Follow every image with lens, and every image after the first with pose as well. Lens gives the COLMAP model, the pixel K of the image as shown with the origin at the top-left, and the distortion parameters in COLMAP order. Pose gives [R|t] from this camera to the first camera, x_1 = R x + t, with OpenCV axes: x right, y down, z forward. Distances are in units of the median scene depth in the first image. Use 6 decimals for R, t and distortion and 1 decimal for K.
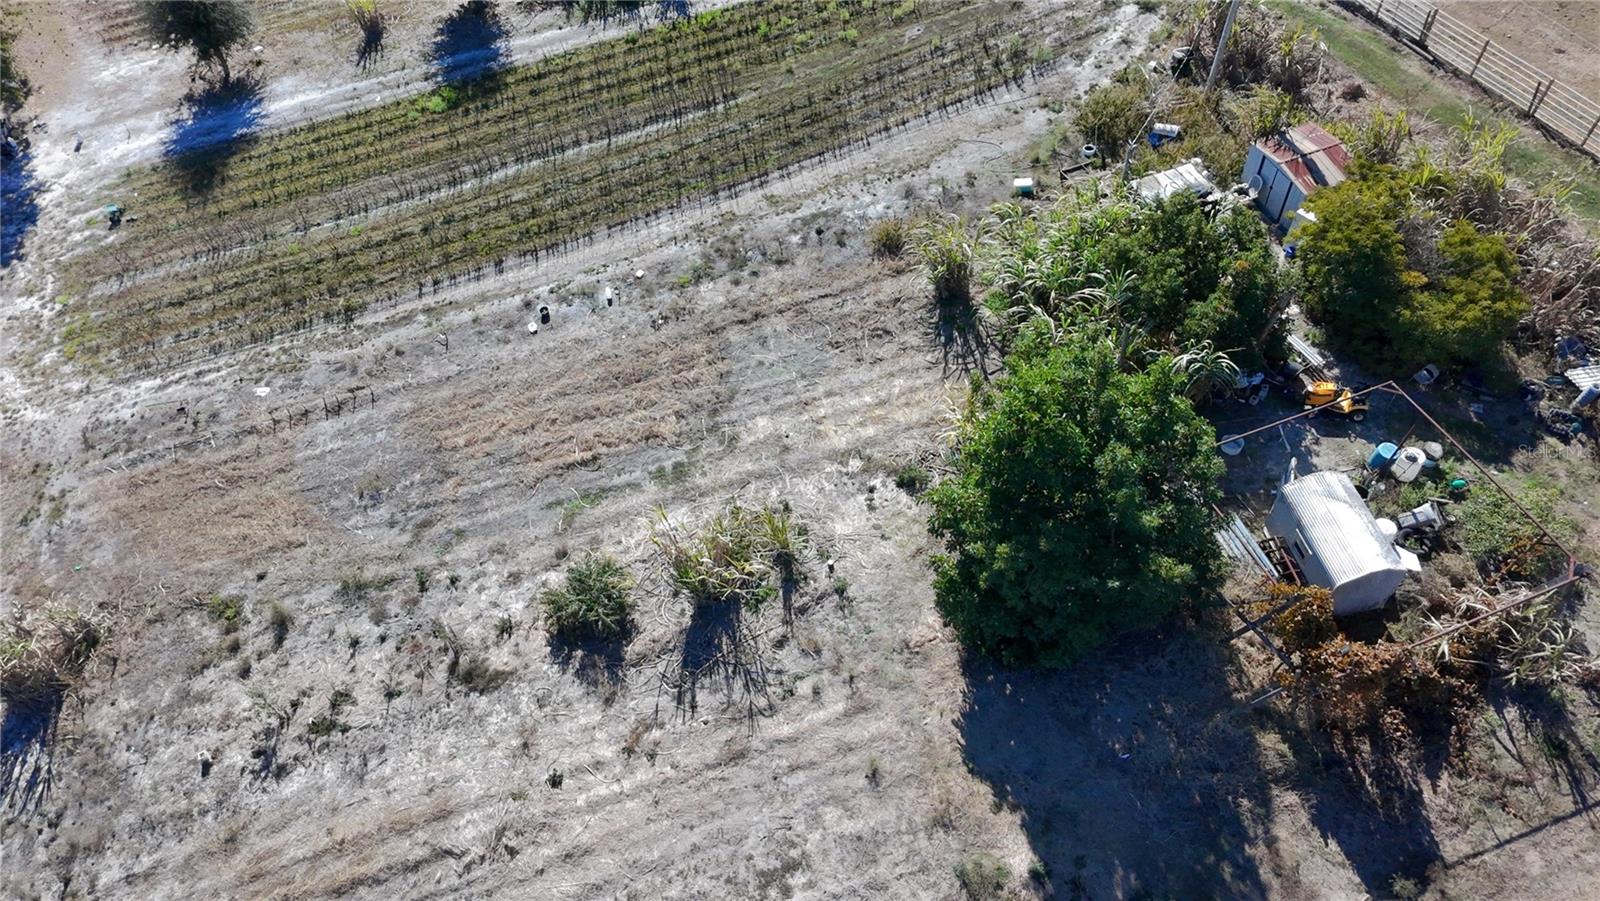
lens RADIAL K [[1025.3, 0, 799.6], [0, 1025.3, 443.0], [0, 0, 1]] dist [0.007398, -0.003632]
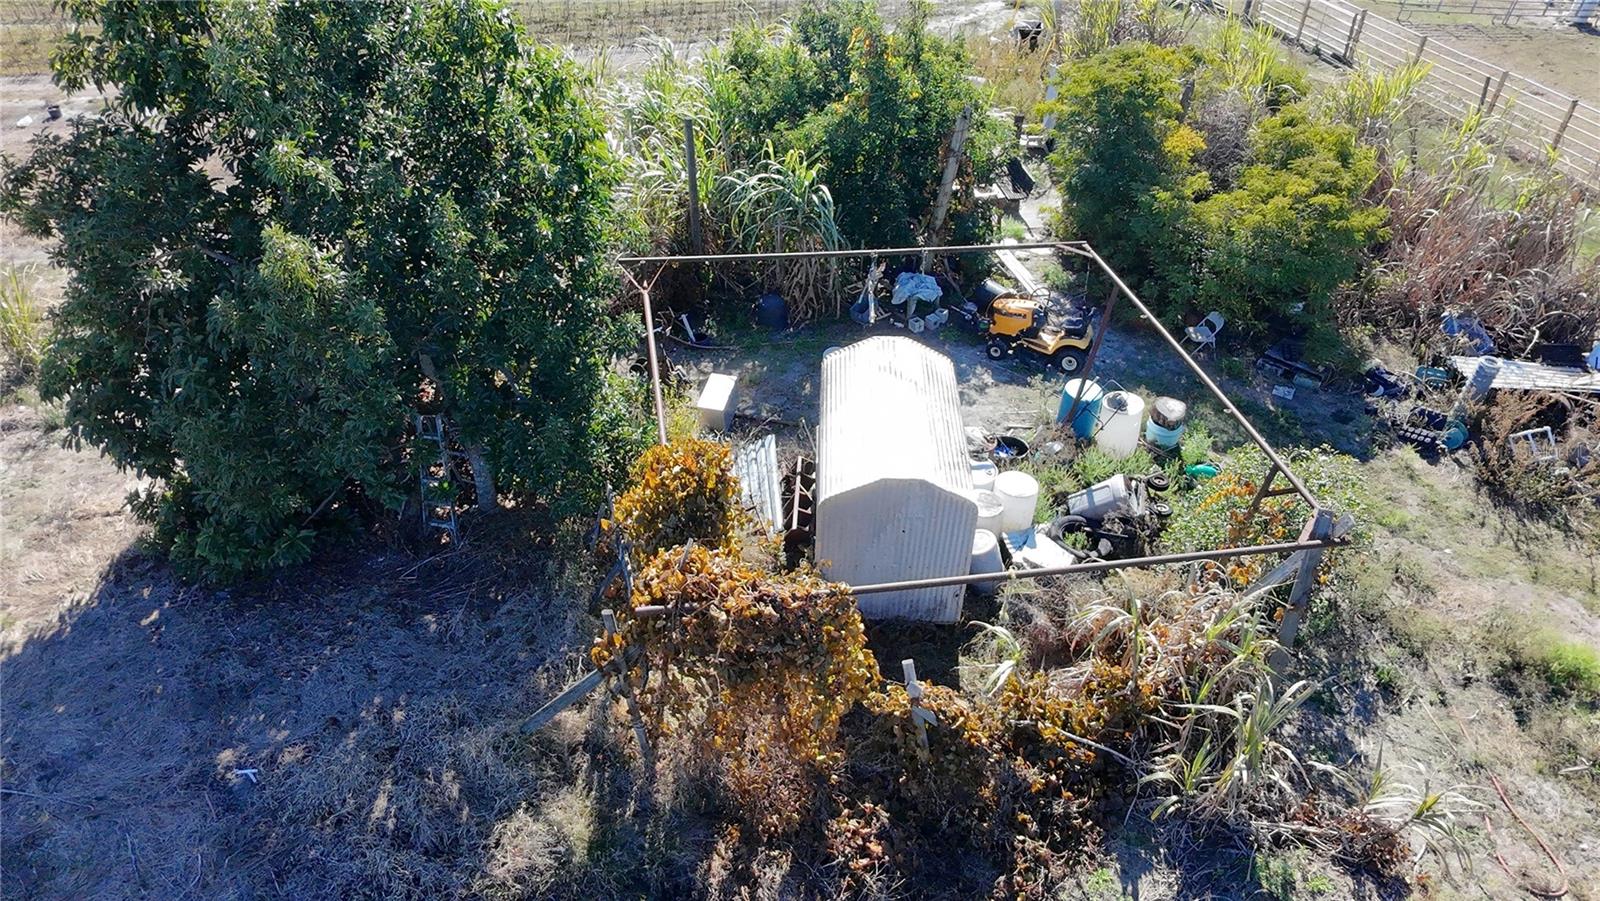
lens RADIAL K [[1025.3, 0, 804.0], [0, 1025.3, 447.6], [0, 0, 1]] dist [0.007398, -0.003632]
pose [[0.974387, 0.206245, -0.089627, 0.424139], [-0.222439, 0.942498, -0.249438, 0.176913], [0.033028, 0.262986, 0.964234, 0.423561]]
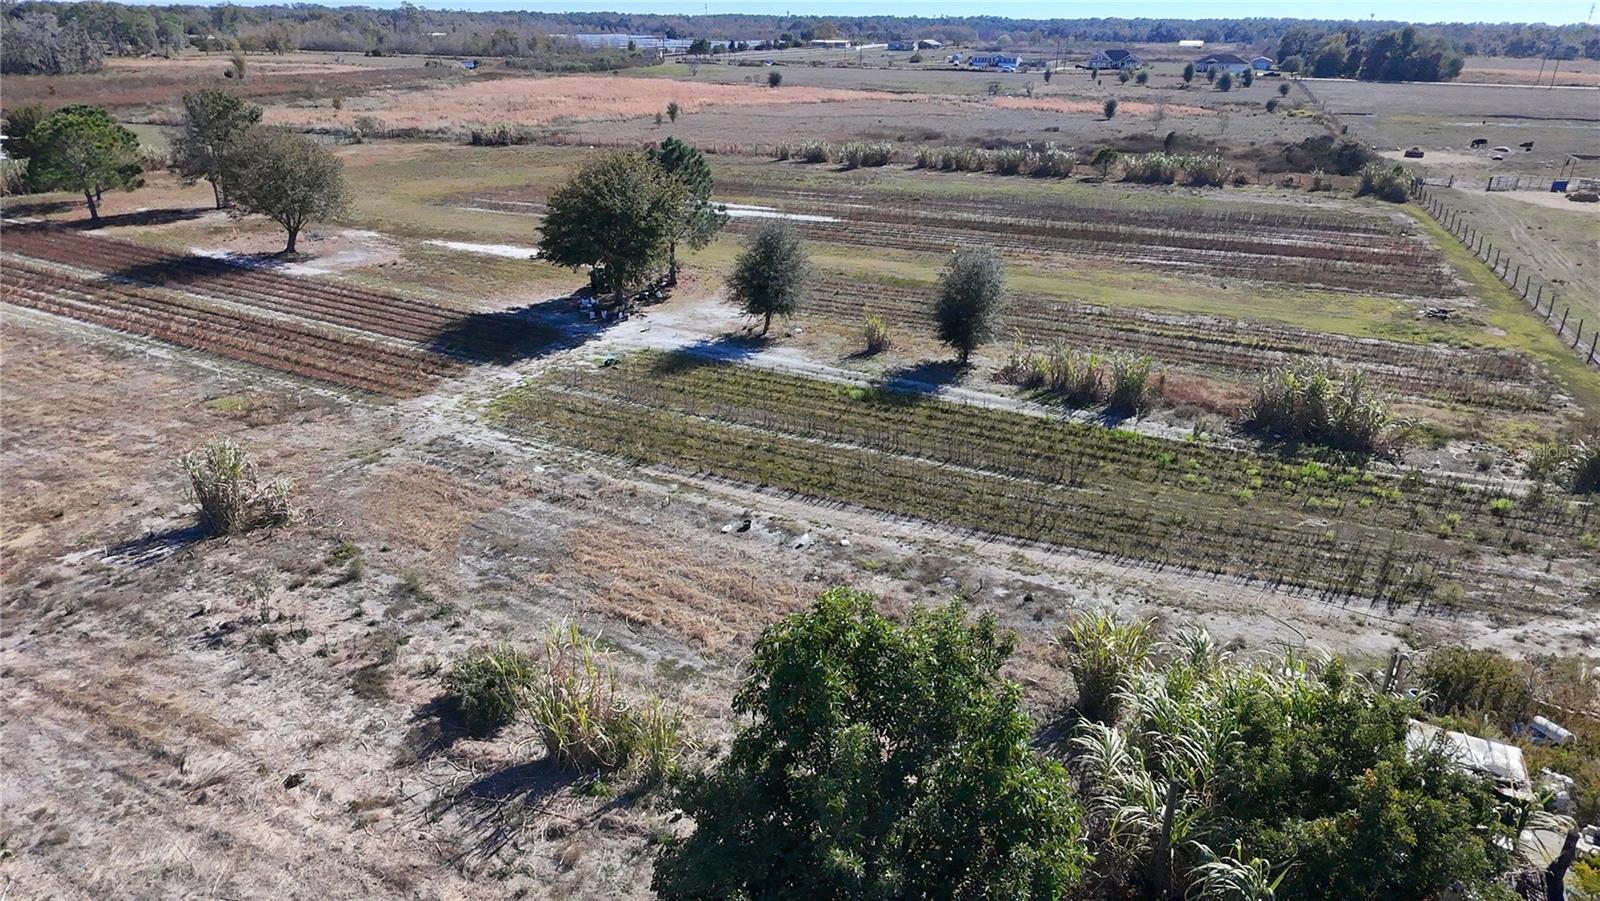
lens RADIAL K [[1025.3, 0, 799.5], [0, 1025.3, 451.6], [0, 0, 1]] dist [0.007398, -0.003632]
pose [[0.690044, 0.373809, -0.619763, 0.432395], [-0.625091, 0.739438, -0.249985, 0.044619], [0.364830, 0.559908, 0.743910, 0.250888]]
